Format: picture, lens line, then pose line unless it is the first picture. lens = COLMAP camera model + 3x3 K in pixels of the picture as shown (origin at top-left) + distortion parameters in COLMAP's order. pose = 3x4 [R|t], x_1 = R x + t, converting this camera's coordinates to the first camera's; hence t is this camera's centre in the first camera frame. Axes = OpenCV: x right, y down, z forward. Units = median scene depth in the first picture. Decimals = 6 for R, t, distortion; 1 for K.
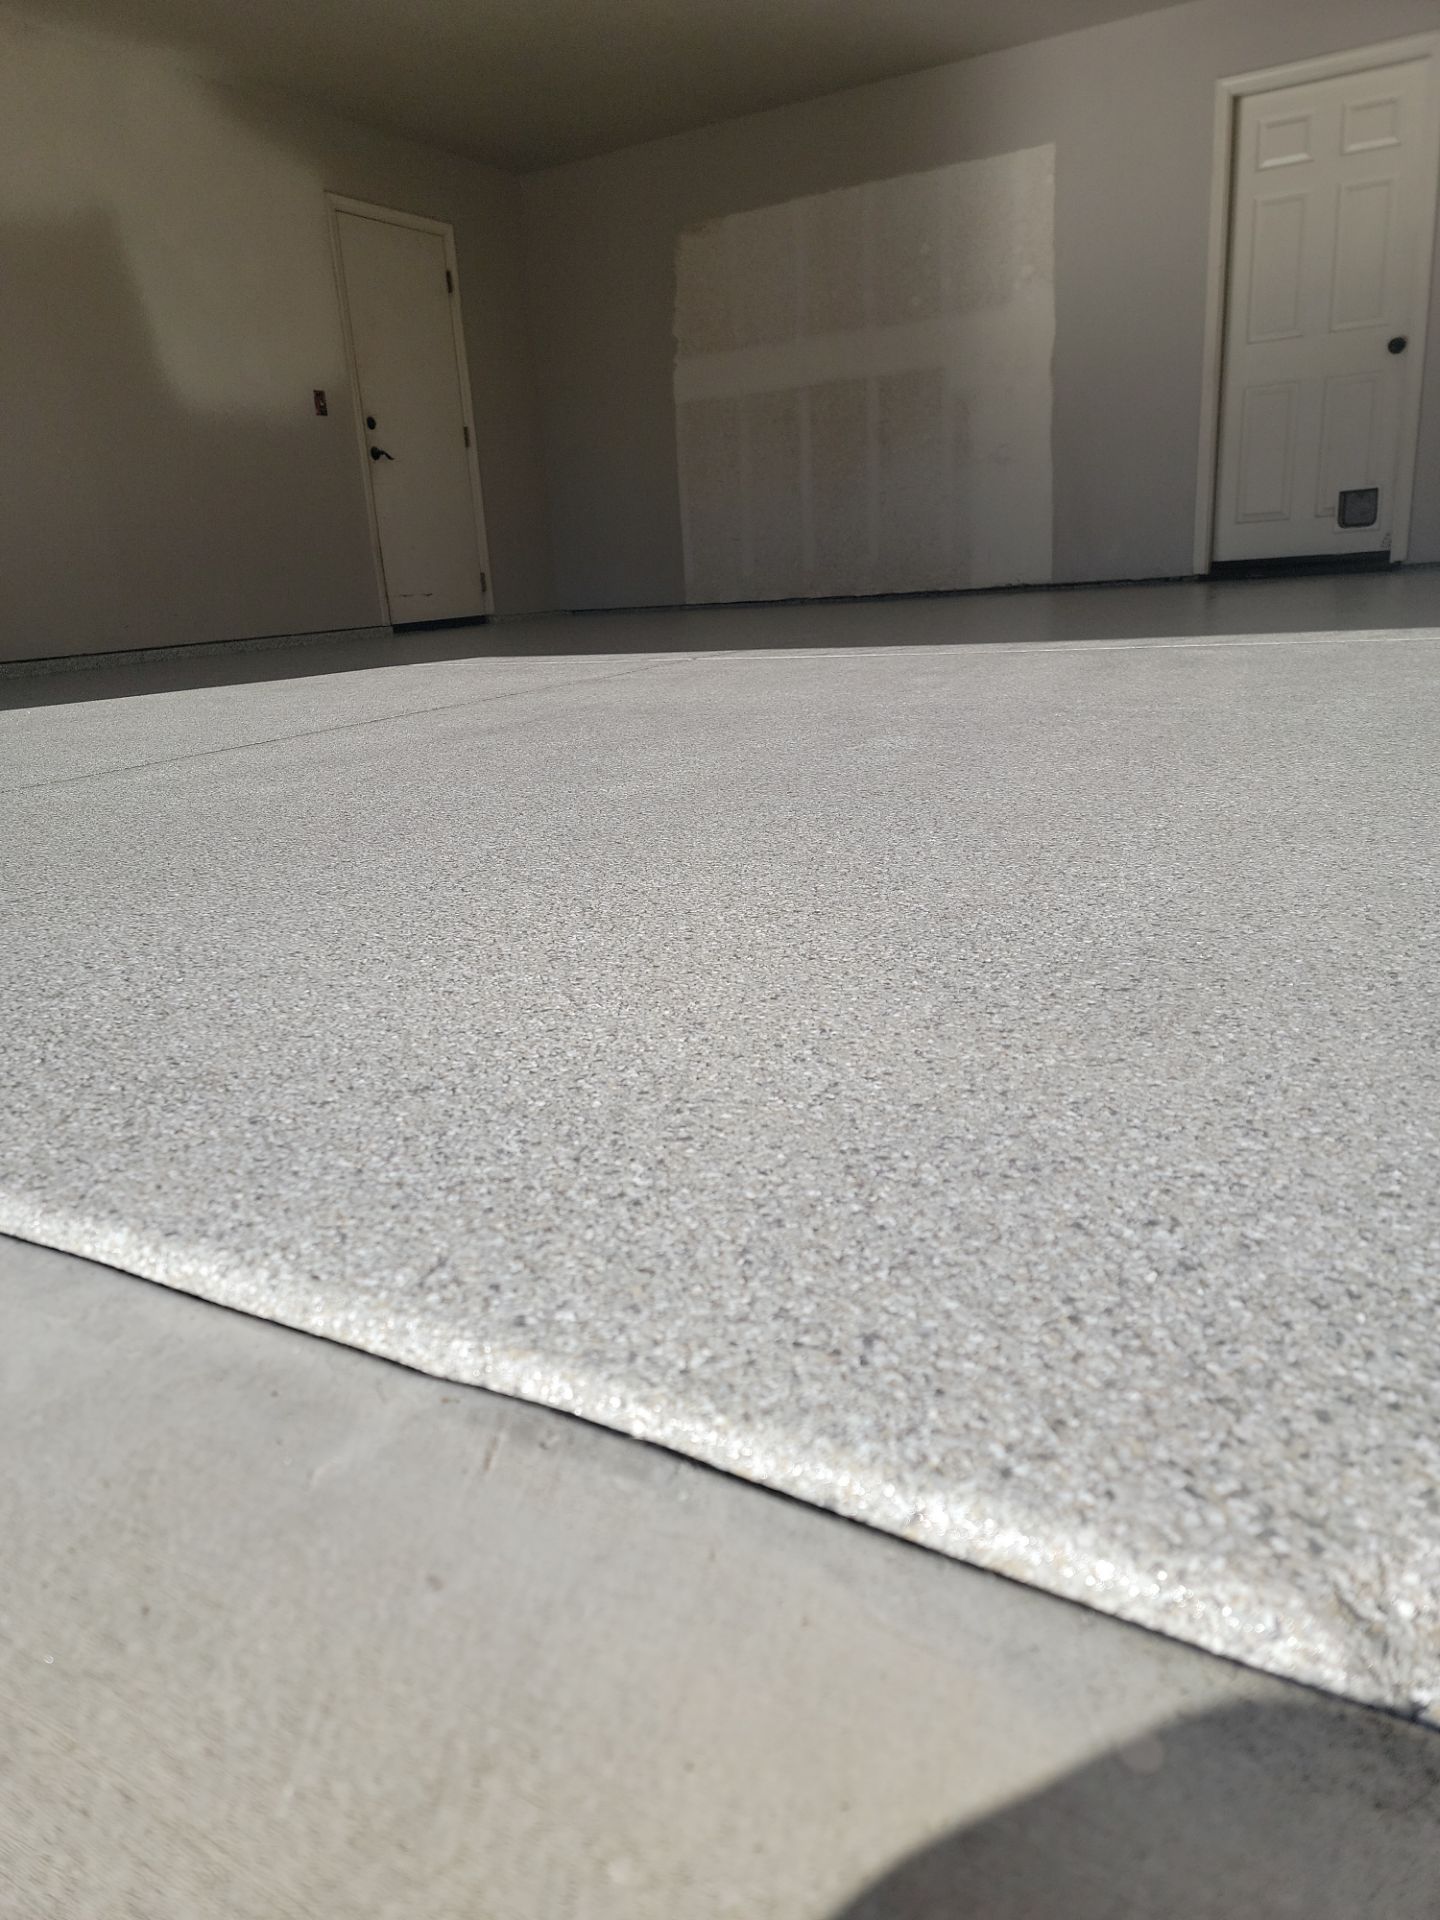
lens RADIAL K [[1340.7, 0, 715.9], [0, 1340.7, 970.3], [0, 0, 1]] dist [0.089456, -0.076616]
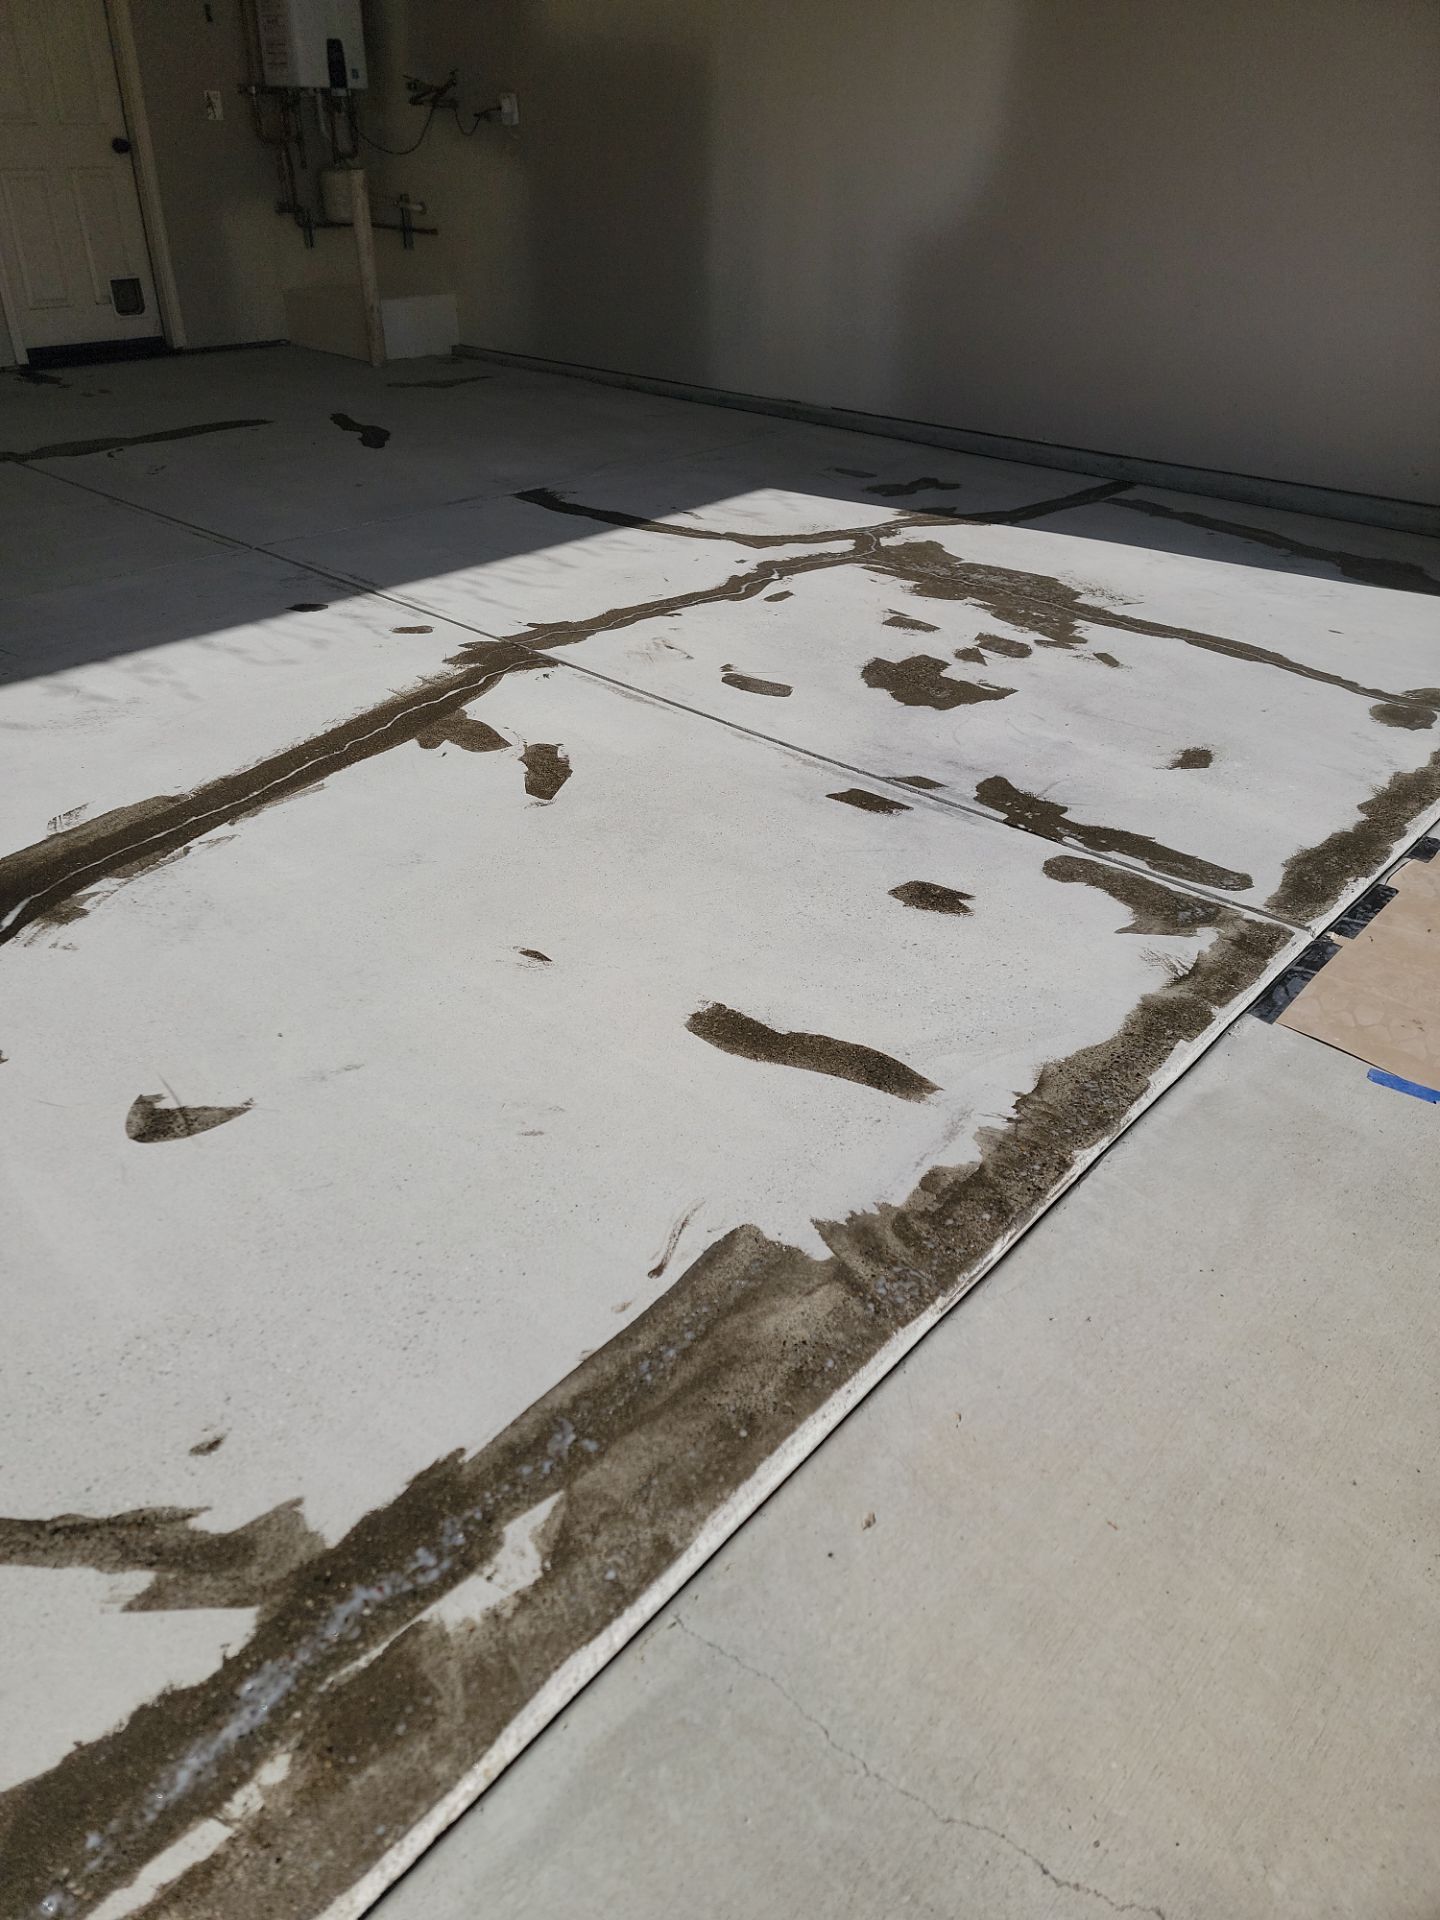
lens RADIAL K [[1296.4, 0, 720.0], [0, 1296.4, 960.0], [0, 0, 1]] dist [0.086824, -0.079415]
pose [[0.182673, -0.472533, 0.862173, -5.871011], [0.258775, 0.869117, 0.421511, -1.812801], [-0.948507, 0.146110, 0.281044, 2.865891]]
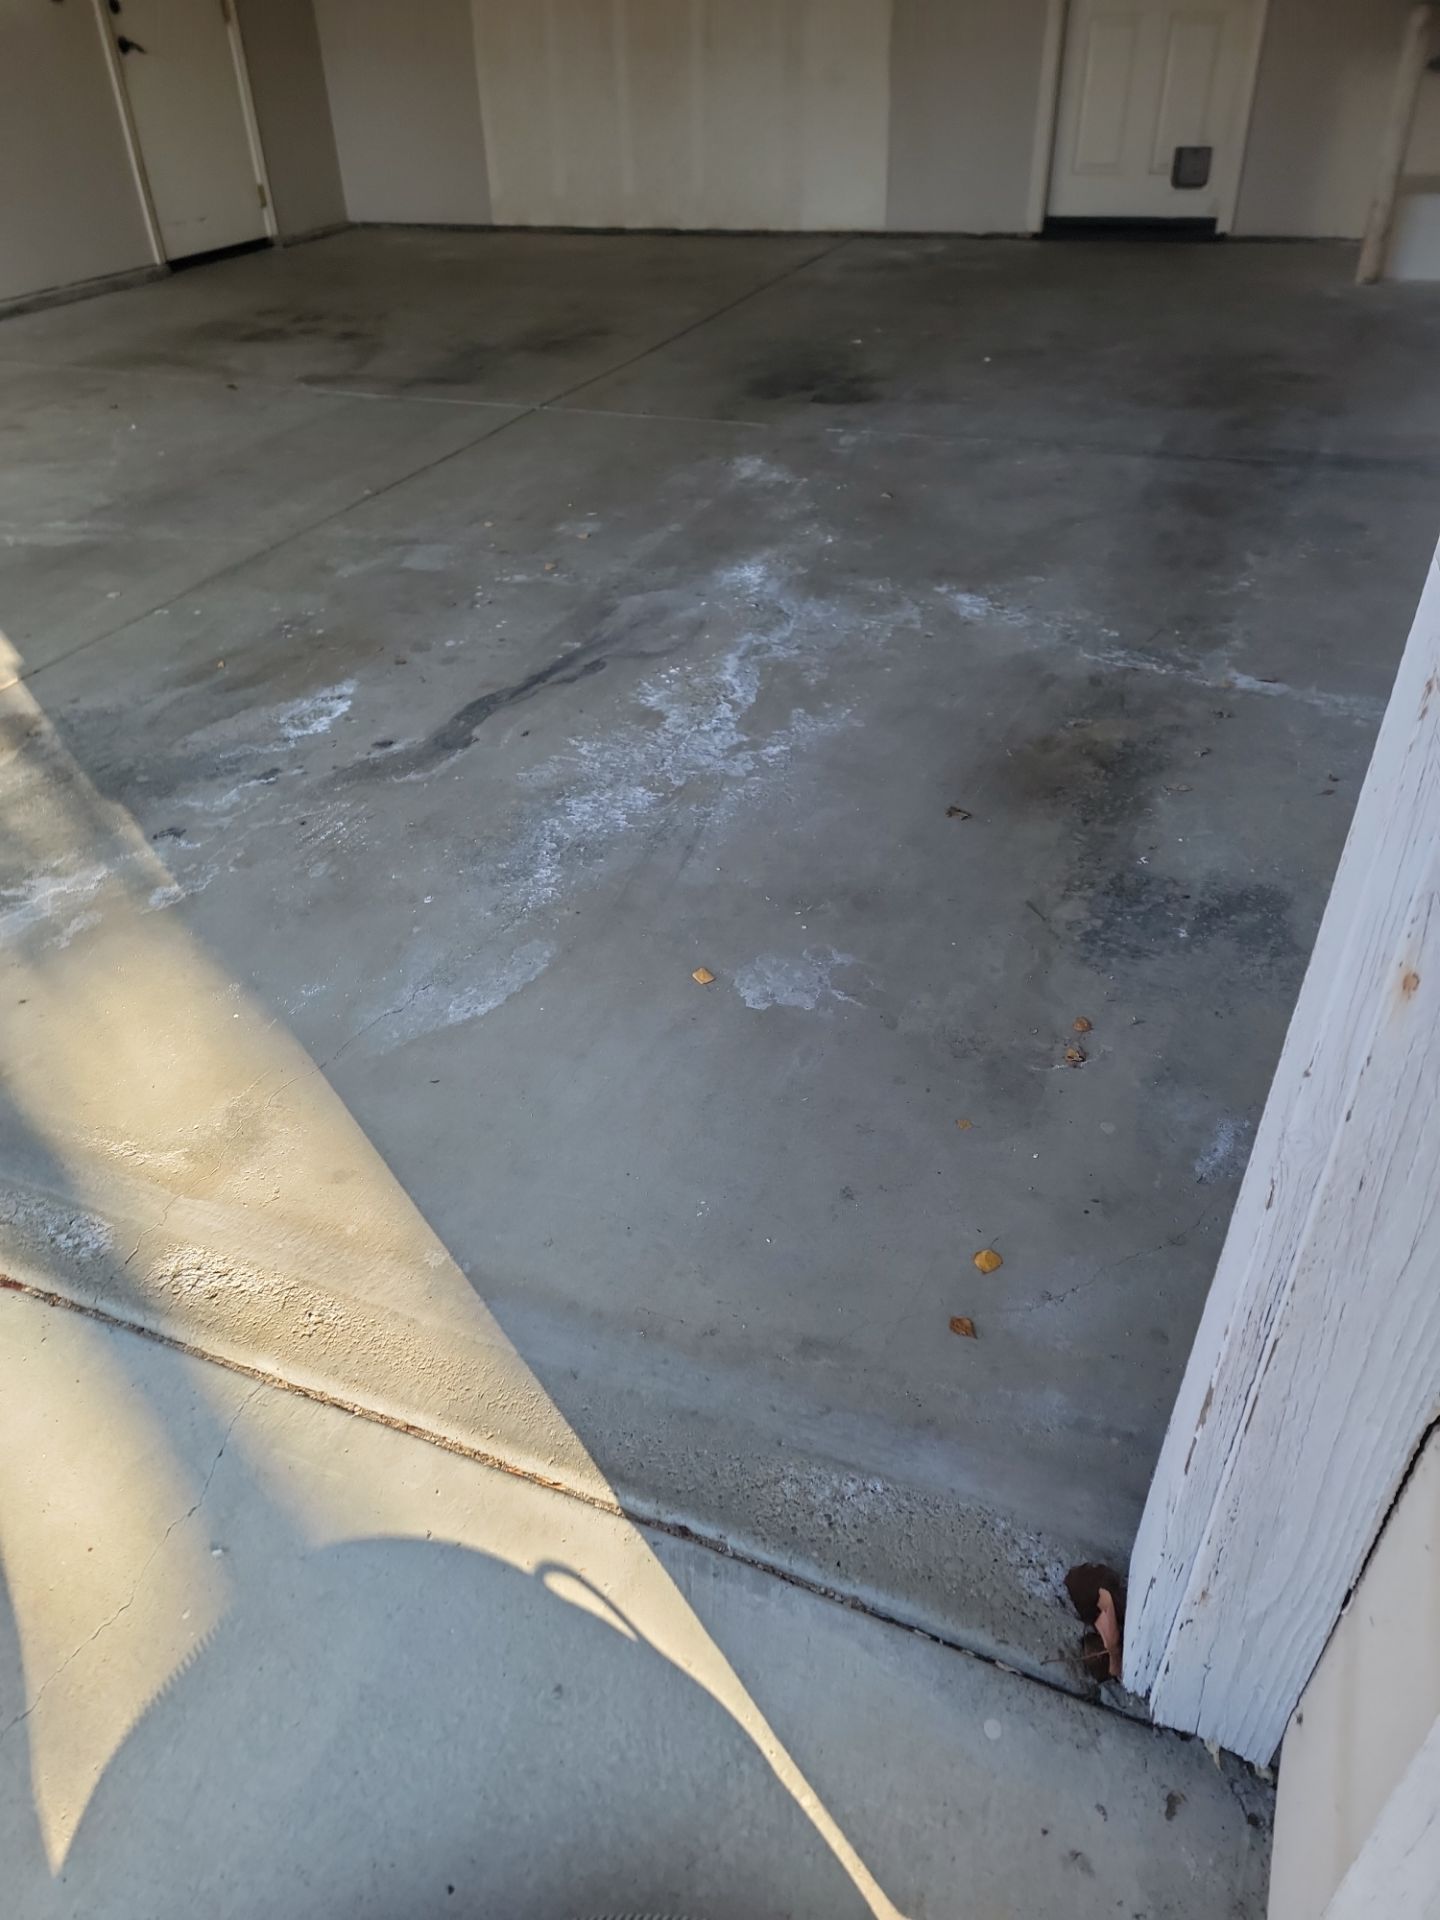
lens RADIAL K [[1327.8, 0, 697.2], [0, 1327.8, 987.7], [0, 0, 1]] dist [0.099587, -0.079136]
pose [[0.991141, -0.053123, 0.121725, -0.286157], [0.010993, 0.946189, 0.323427, -0.943133], [-0.132357, -0.319224, 0.938391, -0.528128]]
